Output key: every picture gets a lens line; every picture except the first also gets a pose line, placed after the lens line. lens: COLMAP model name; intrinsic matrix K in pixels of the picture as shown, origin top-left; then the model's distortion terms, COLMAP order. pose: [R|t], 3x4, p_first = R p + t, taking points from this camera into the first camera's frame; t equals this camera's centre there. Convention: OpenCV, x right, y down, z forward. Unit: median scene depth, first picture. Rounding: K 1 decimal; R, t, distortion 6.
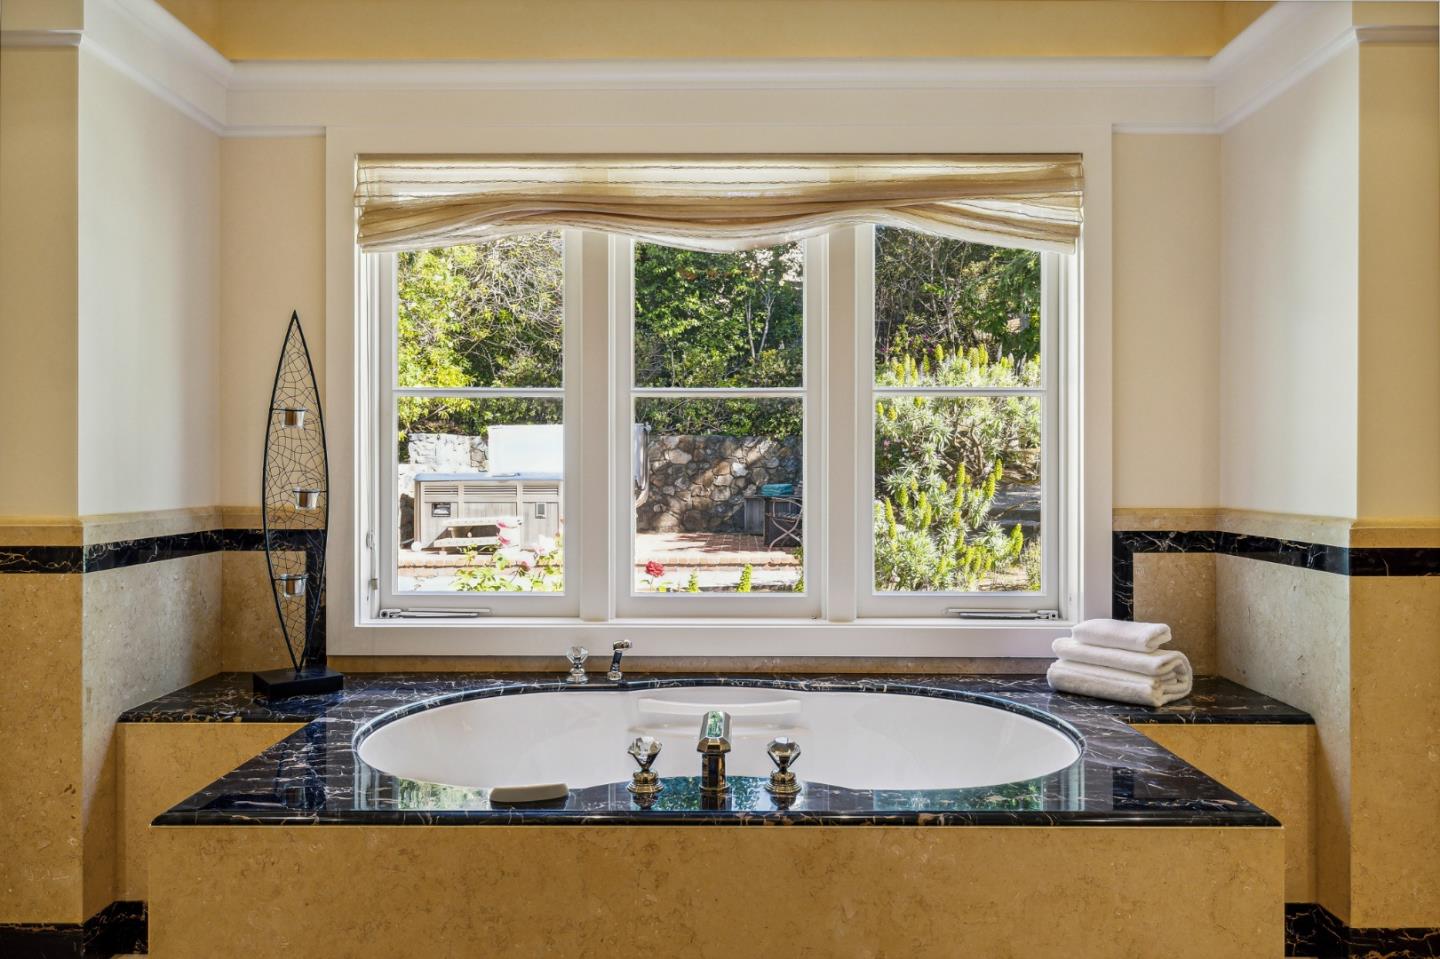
lens RADIAL K [[974.4, 0, 720.6], [0, 974.4, 473.4], [0, 0, 1]] dist [-0.002818, 0.004142]
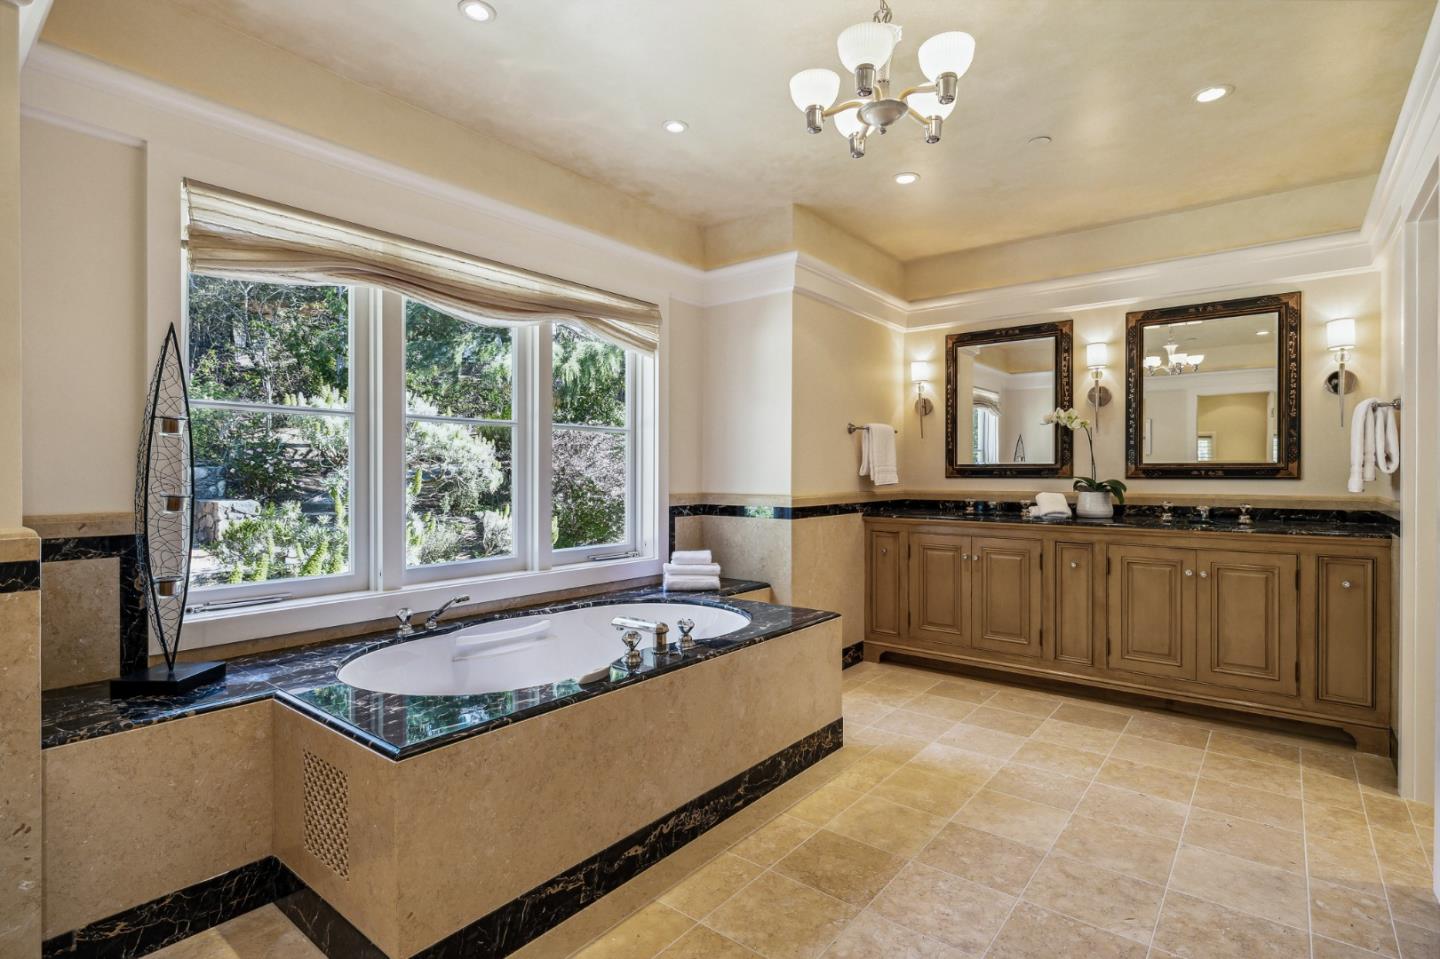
lens RADIAL K [[696.3, 0, 720.6], [0, 696.3, 477.6], [0, 0, 1]] dist [-0.000543, -0.000815]
pose [[0.624550, -0.005969, 0.780962, -0.654019], [0.002451, 0.999981, 0.005683, -0.004715], [-0.780981, -0.001635, 0.624552, 0.075608]]
